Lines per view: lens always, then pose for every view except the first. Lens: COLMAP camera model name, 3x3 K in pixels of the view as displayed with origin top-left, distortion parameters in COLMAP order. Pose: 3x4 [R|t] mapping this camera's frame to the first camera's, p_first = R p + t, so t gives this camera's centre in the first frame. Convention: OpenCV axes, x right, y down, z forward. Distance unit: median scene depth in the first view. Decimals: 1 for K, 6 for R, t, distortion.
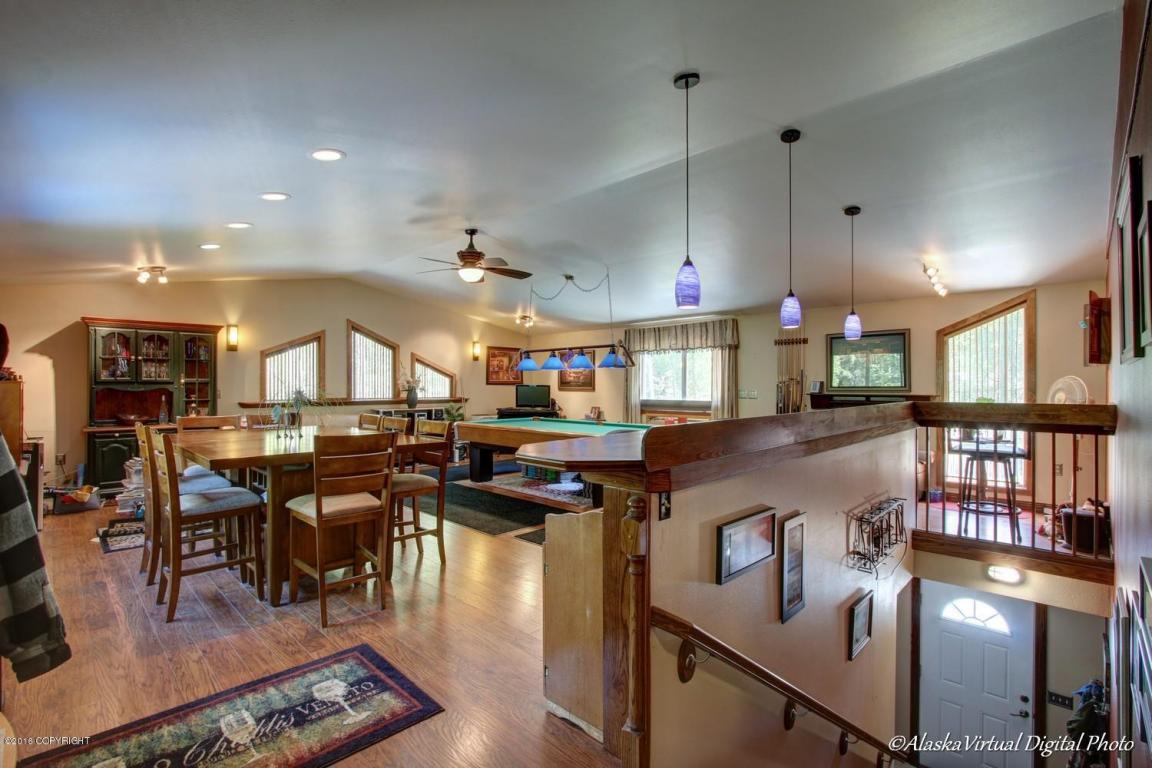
lens RADIAL K [[518.6, 0, 576.0], [0, 518.6, 384.0], [0, 0, 1]] dist [-0.020380, 0.000229]
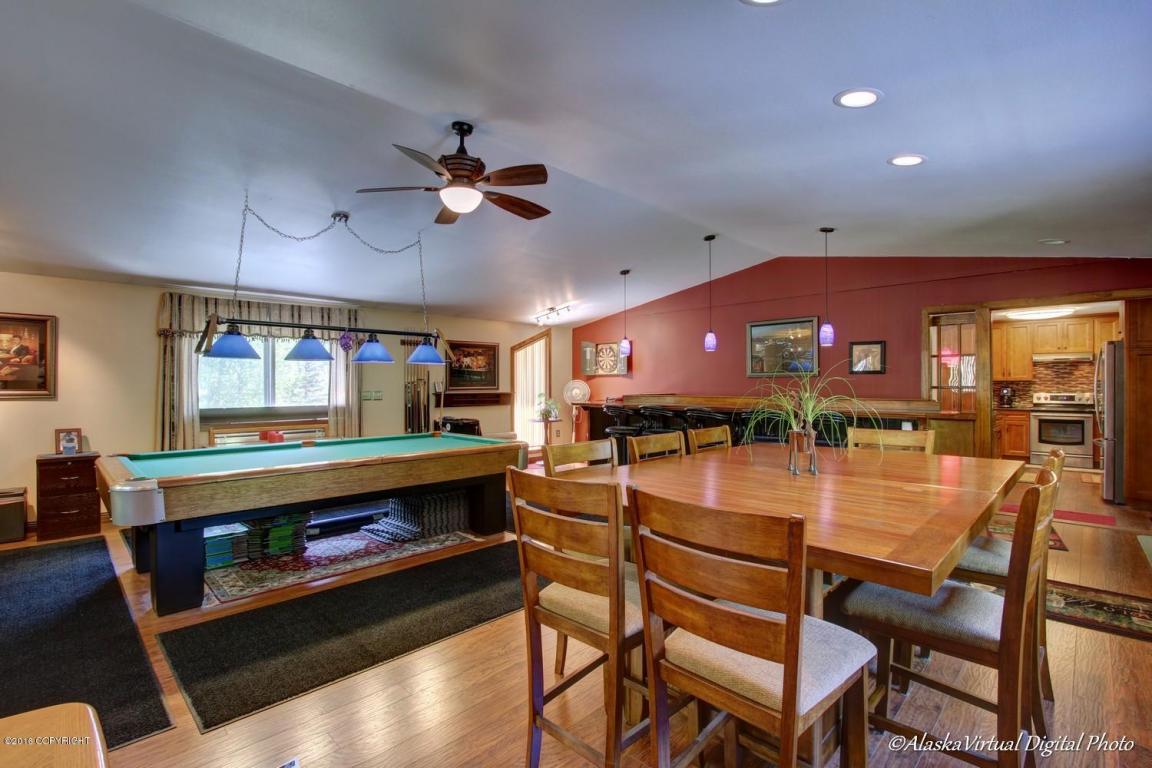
lens RADIAL K [[524.2, 0, 576.0], [0, 524.2, 384.0], [0, 0, 1]] dist [-0.017758, 0.000148]
pose [[0.017152, 0.001496, 0.999852, -0.682958], [0.001163, 0.999998, -0.001516, 0.001535], [-0.999852, 0.001189, 0.017150, 0.733486]]
